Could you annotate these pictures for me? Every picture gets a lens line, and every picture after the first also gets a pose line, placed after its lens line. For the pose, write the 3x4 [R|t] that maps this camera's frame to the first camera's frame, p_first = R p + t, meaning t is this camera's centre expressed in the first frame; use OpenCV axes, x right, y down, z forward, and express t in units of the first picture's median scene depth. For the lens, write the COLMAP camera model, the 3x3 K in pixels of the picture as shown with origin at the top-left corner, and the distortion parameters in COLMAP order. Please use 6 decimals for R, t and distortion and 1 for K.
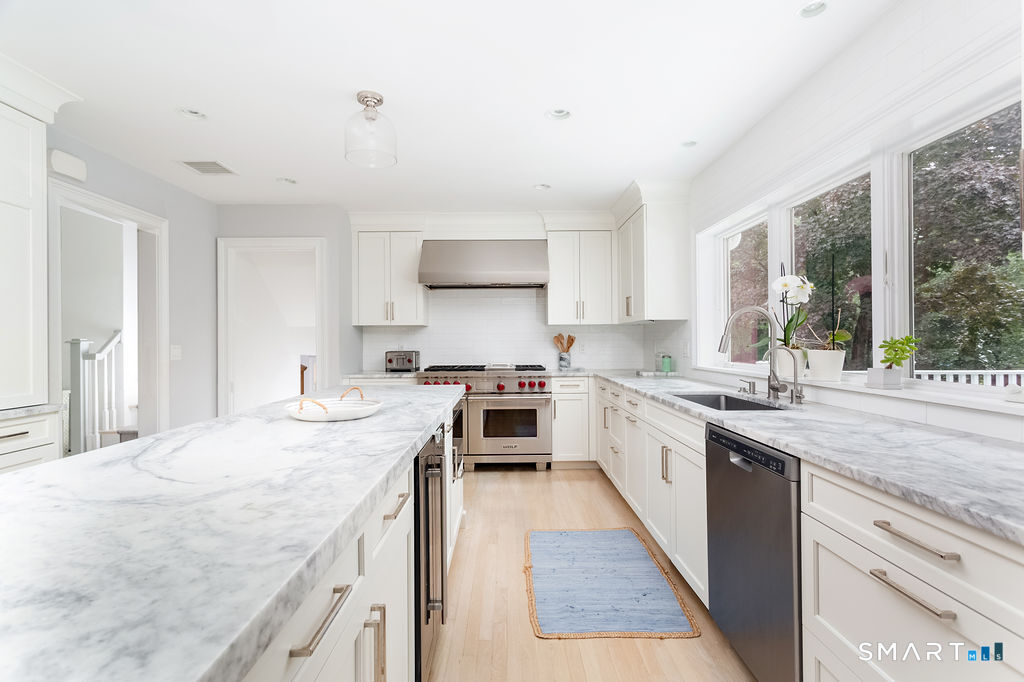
lens RADIAL K [[484.4, 0, 505.4], [0, 484.4, 341.6], [0, 0, 1]] dist [-0.002366, 0.002641]
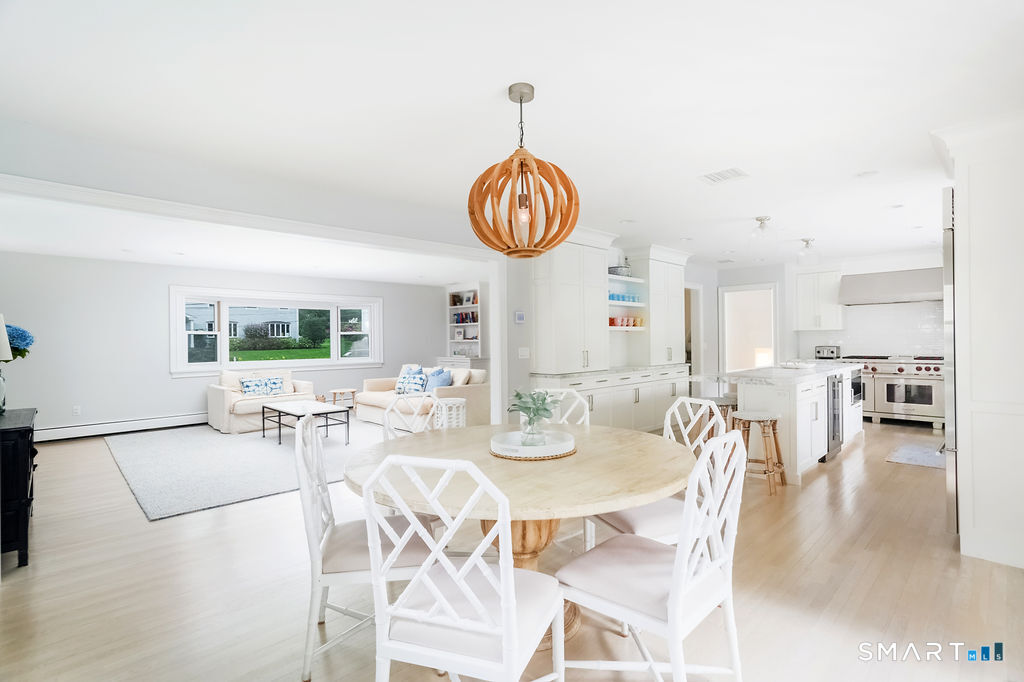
lens RADIAL K [[484.4, 0, 522.2], [0, 484.4, 342.6], [0, 0, 1]] dist [-0.002366, 0.002641]
pose [[0.709474, 0.001342, -0.704730, 0.214641], [0.007514, 0.999927, 0.009469, -0.015310], [0.704691, -0.012013, 0.709412, -0.907961]]
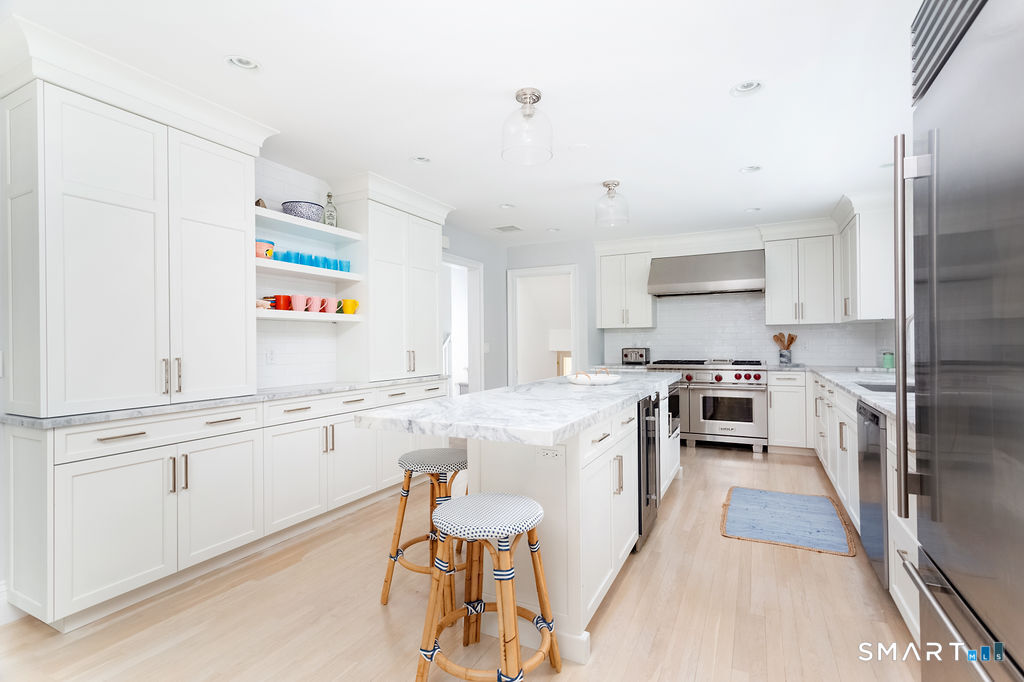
lens RADIAL K [[484.4, 0, 507.5], [0, 484.4, 340.5], [0, 0, 1]] dist [-0.002366, 0.002641]
pose [[0.889445, -0.004023, -0.457024, 0.071992], [0.004435, 0.999990, -0.000170, -0.001104], [0.457021, -0.001876, 0.889454, -0.291837]]
